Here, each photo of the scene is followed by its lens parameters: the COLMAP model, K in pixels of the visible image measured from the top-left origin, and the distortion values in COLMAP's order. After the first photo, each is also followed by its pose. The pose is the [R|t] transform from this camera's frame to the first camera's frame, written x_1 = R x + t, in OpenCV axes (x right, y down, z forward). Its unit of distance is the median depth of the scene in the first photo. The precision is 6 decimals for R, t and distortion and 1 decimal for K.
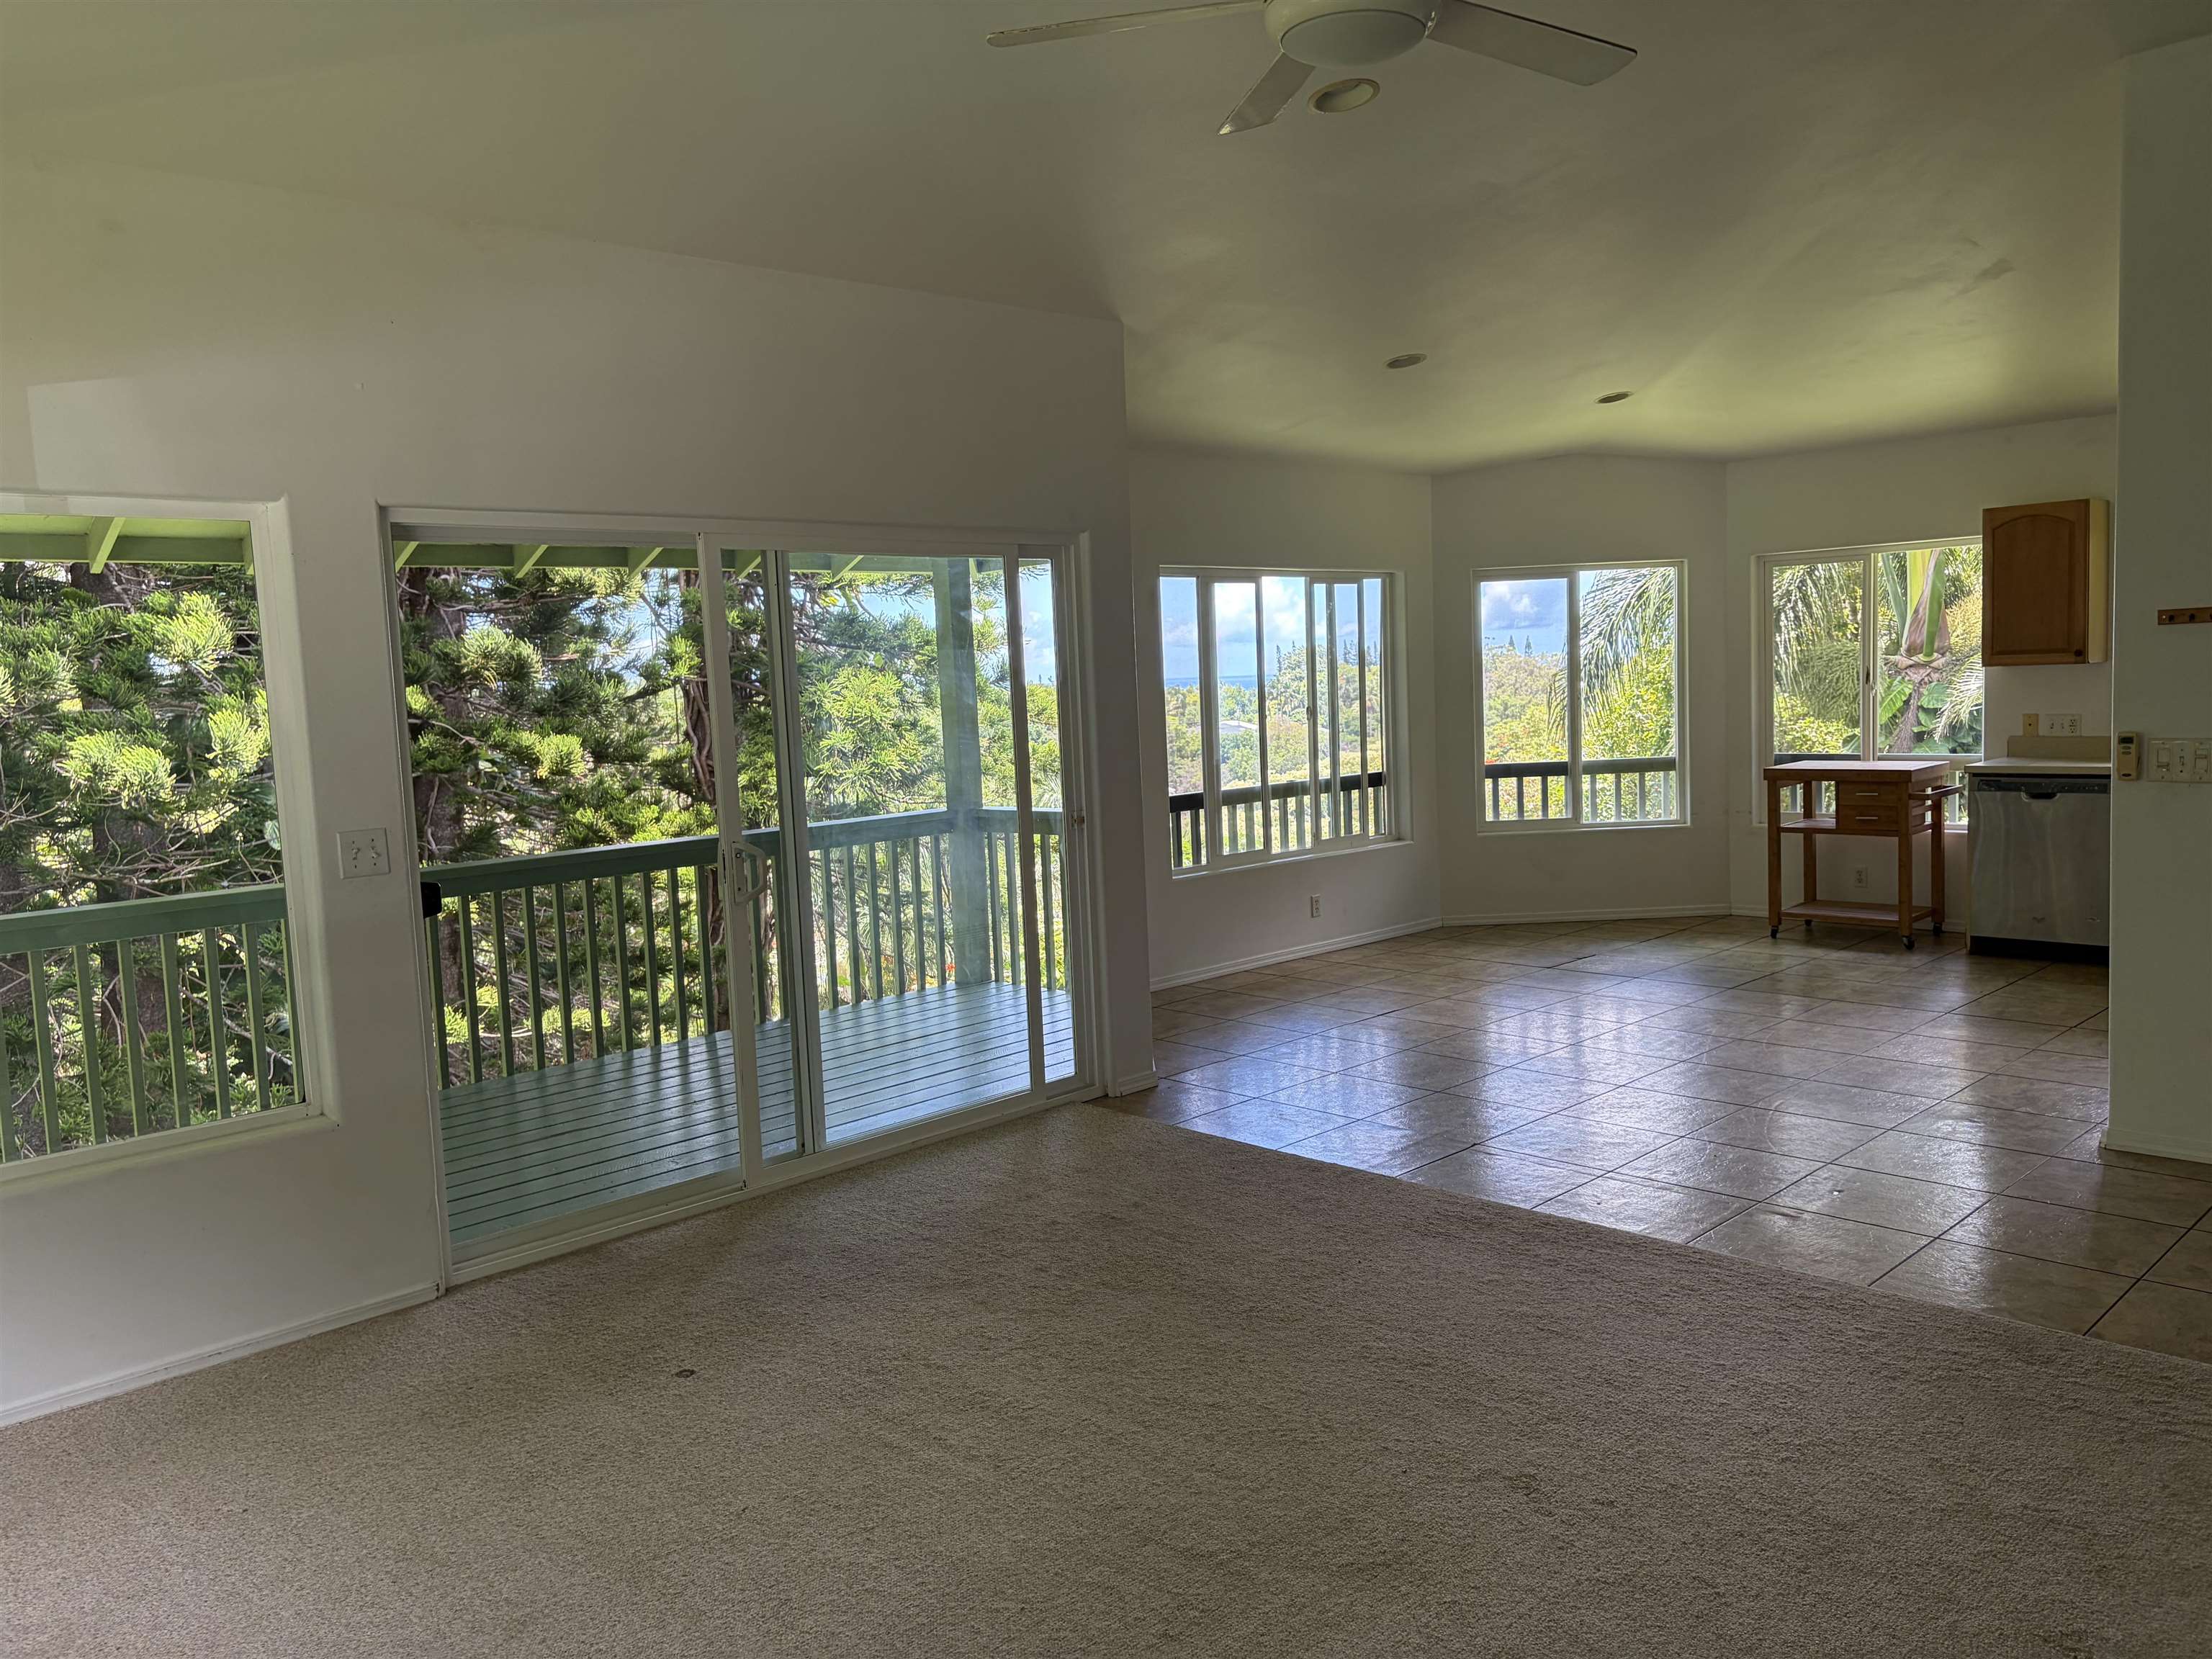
lens RADIAL K [[1606.7, 0, 1077.0], [0, 1606.7, 832.8], [0, 0, 1]] dist [0.003517, 0.002756]
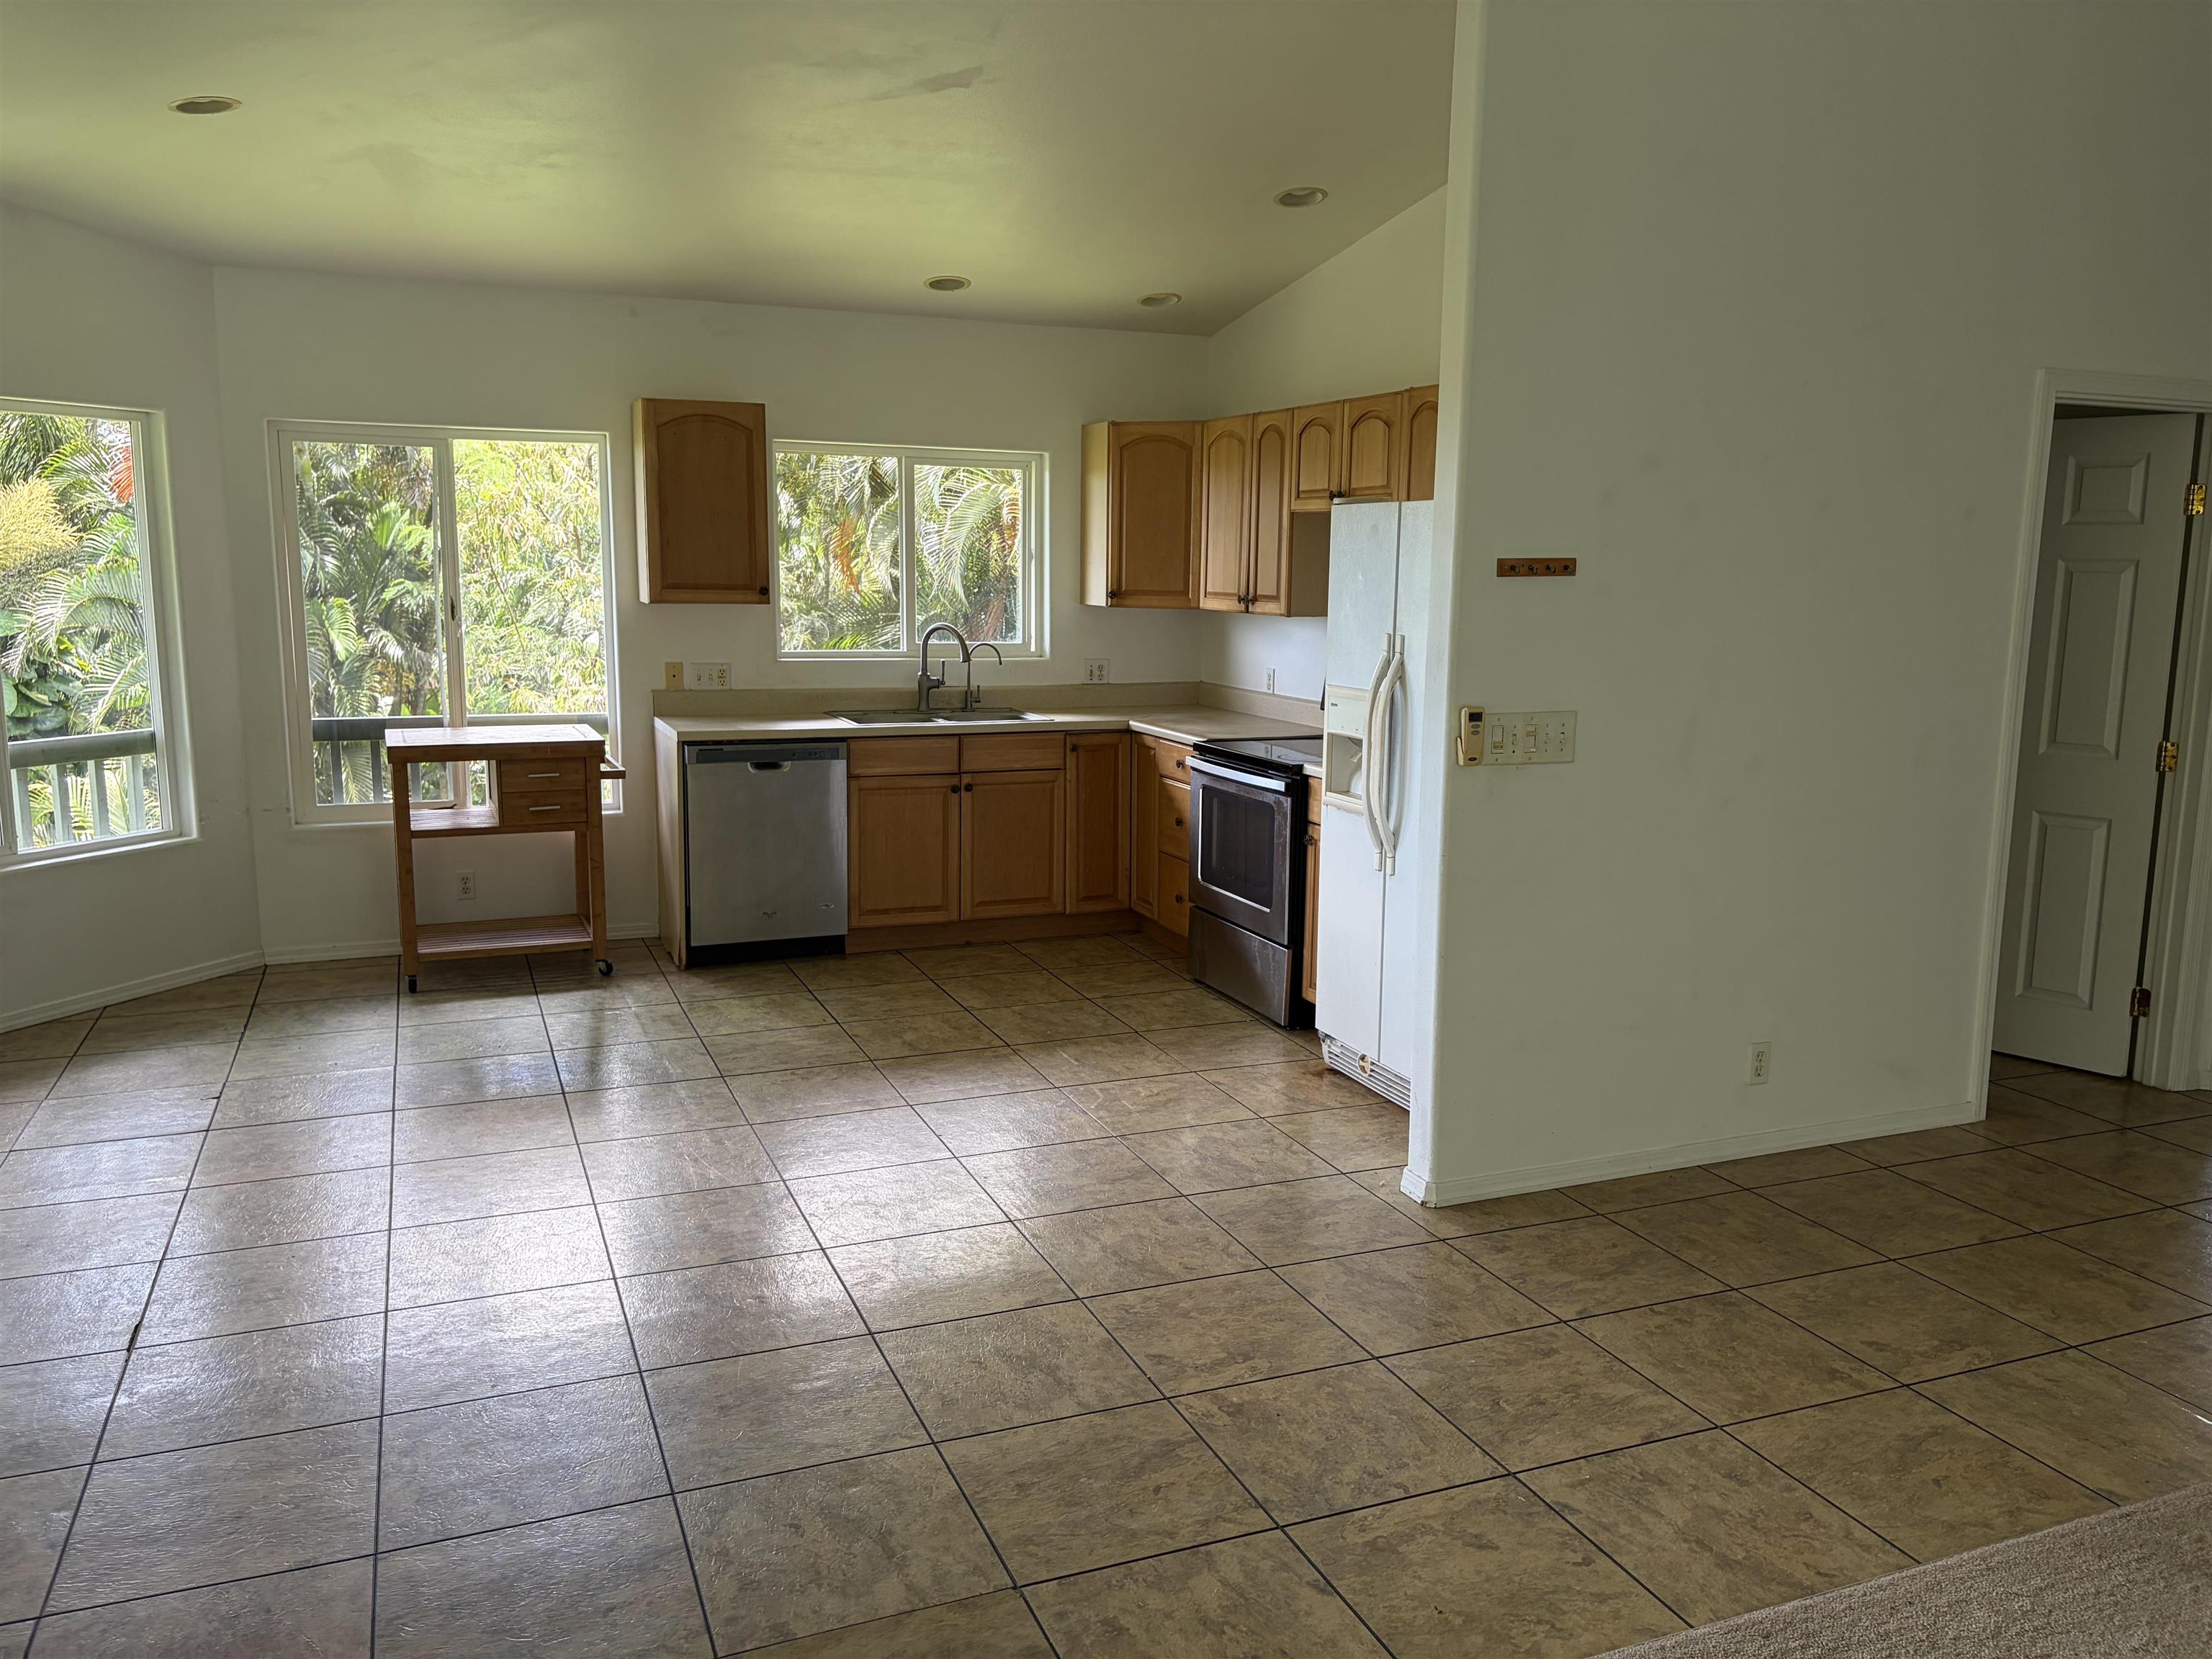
lens RADIAL K [[1666.1, 0, 1106.0], [0, 1666.1, 829.5], [0, 0, 1]] dist [0.014634, 0.015061]
pose [[0.364896, -0.103757, 0.925249, -0.105522], [0.064728, 0.994194, 0.085961, -0.044056], [-0.928795, 0.028523, 0.369493, 0.444620]]
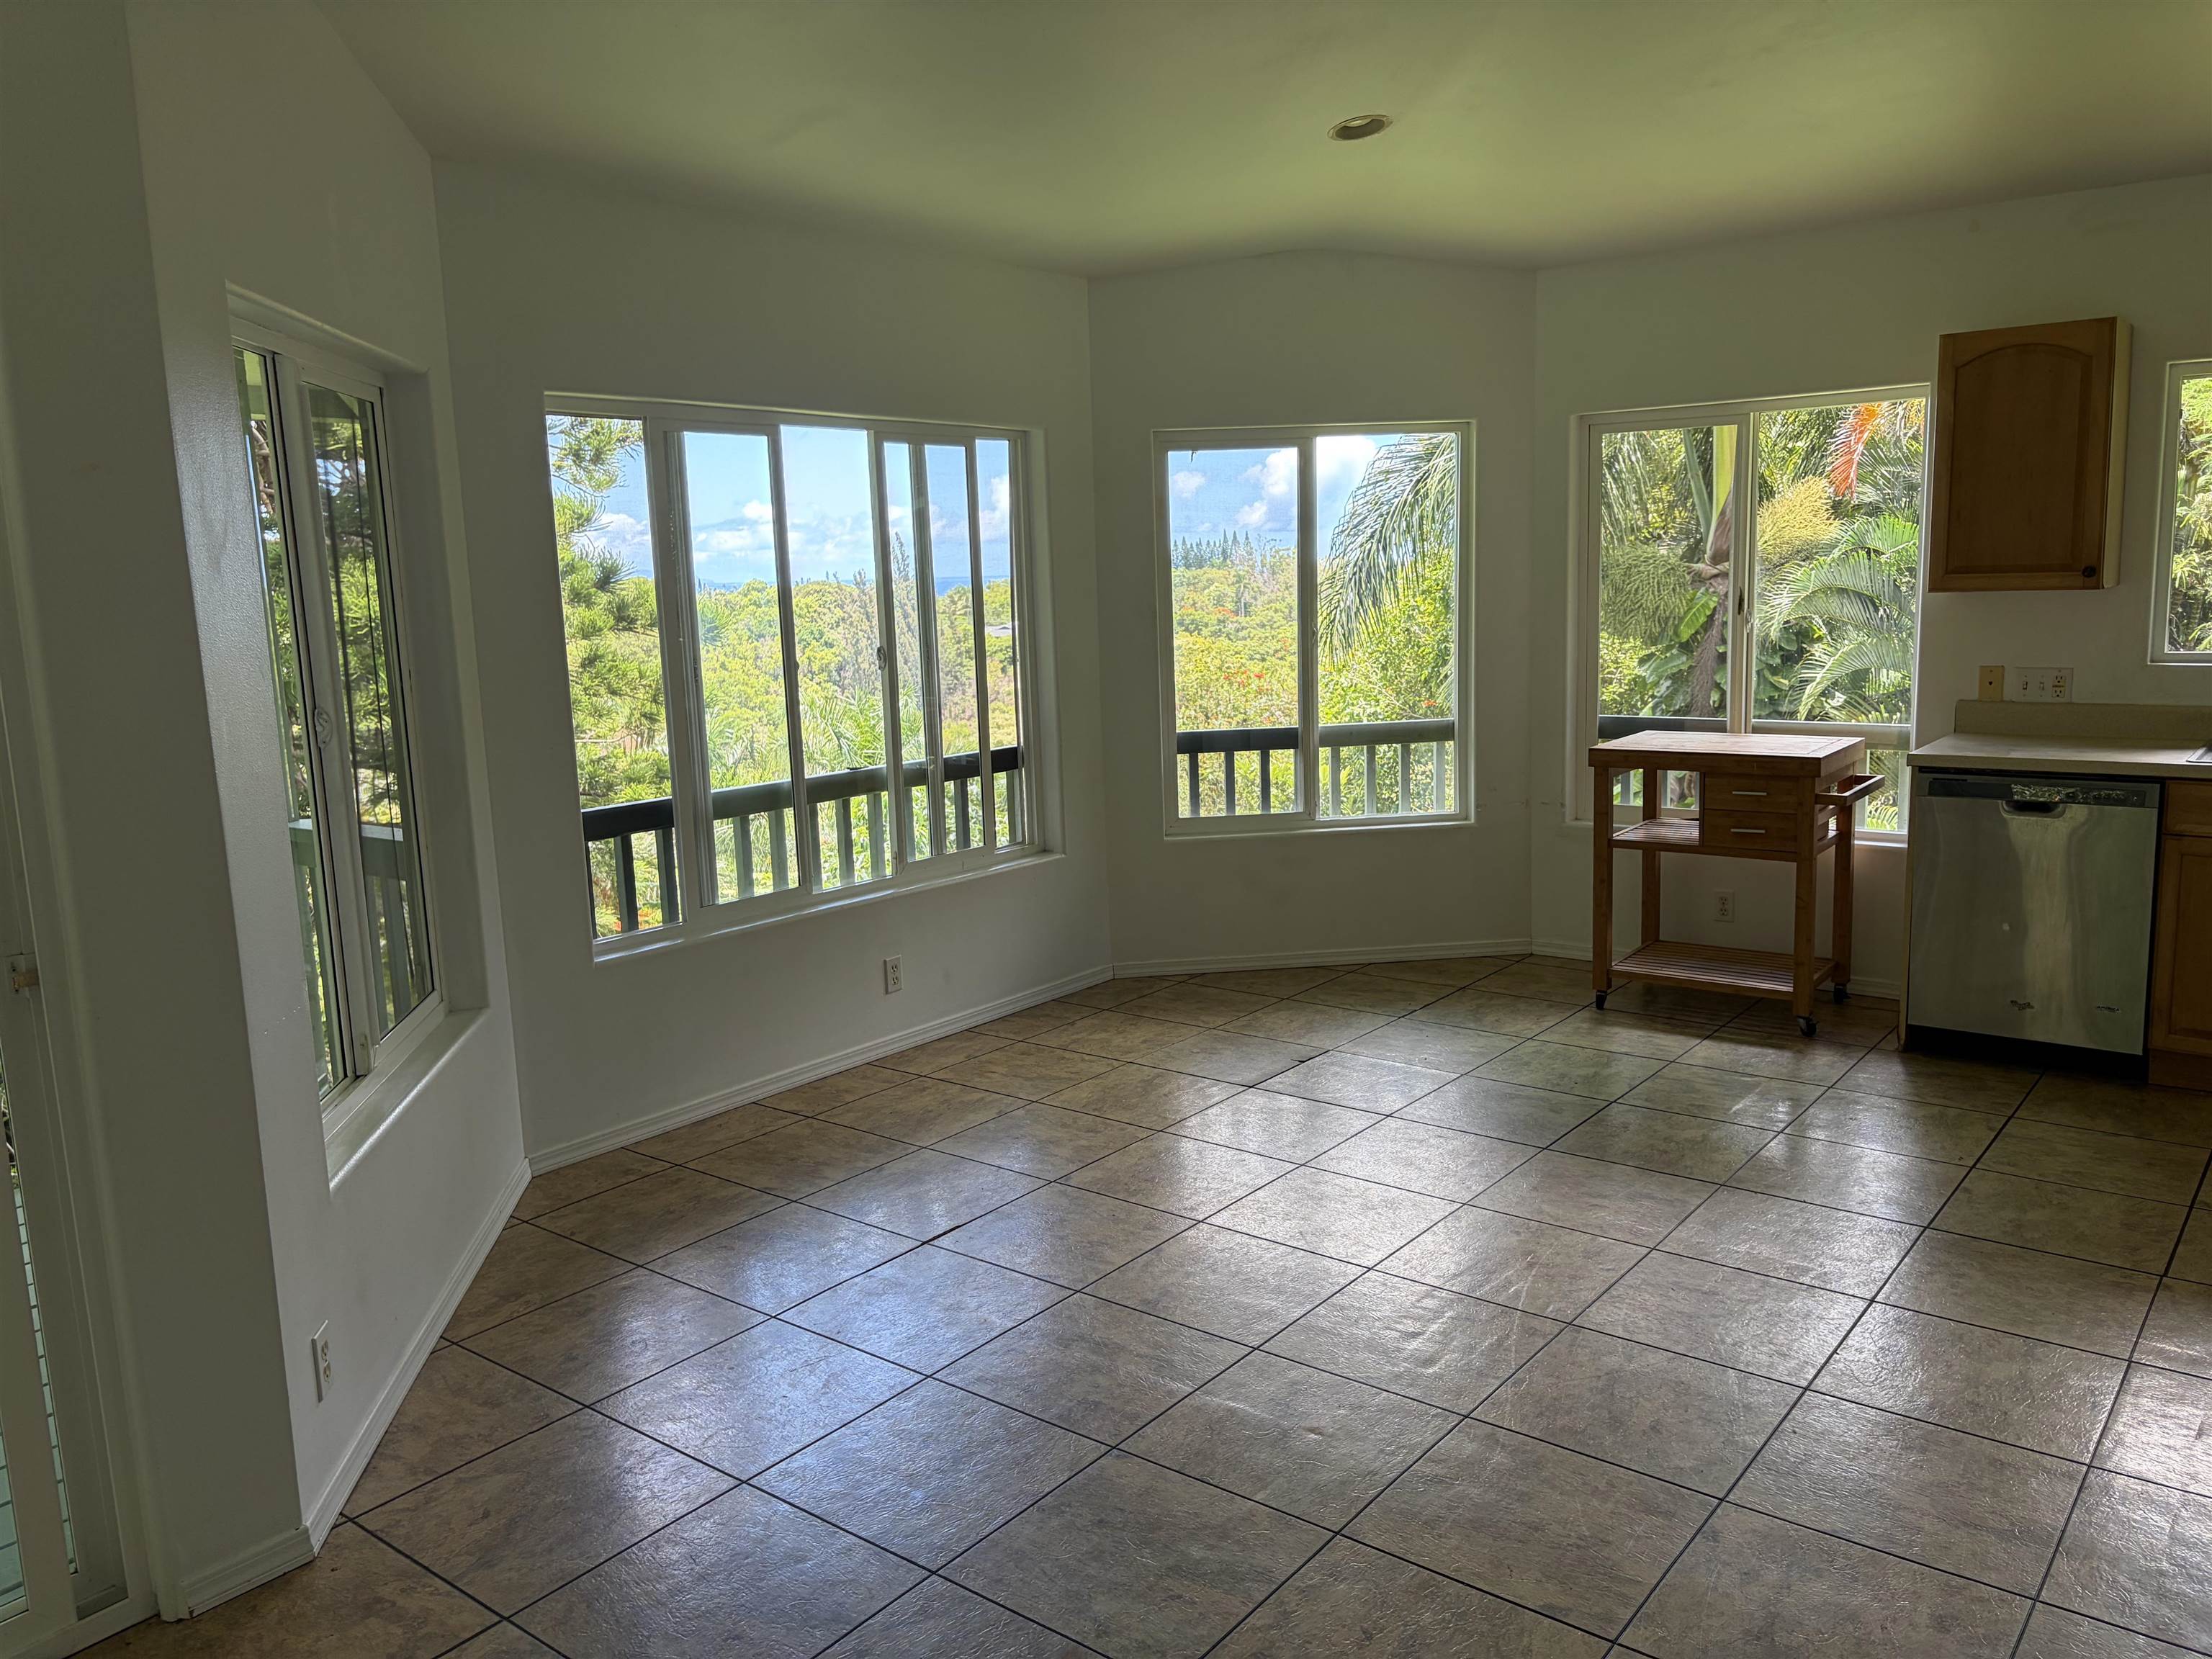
lens RADIAL K [[1646.9, 0, 1106.0], [0, 1646.9, 829.5], [0, 0, 1]] dist [0.137598, -0.211803]
pose [[0.988771, -0.012623, 0.148906, 0.132224], [0.004431, 0.998465, 0.055217, -0.043230], [-0.149375, -0.053937, 0.987308, 0.355865]]
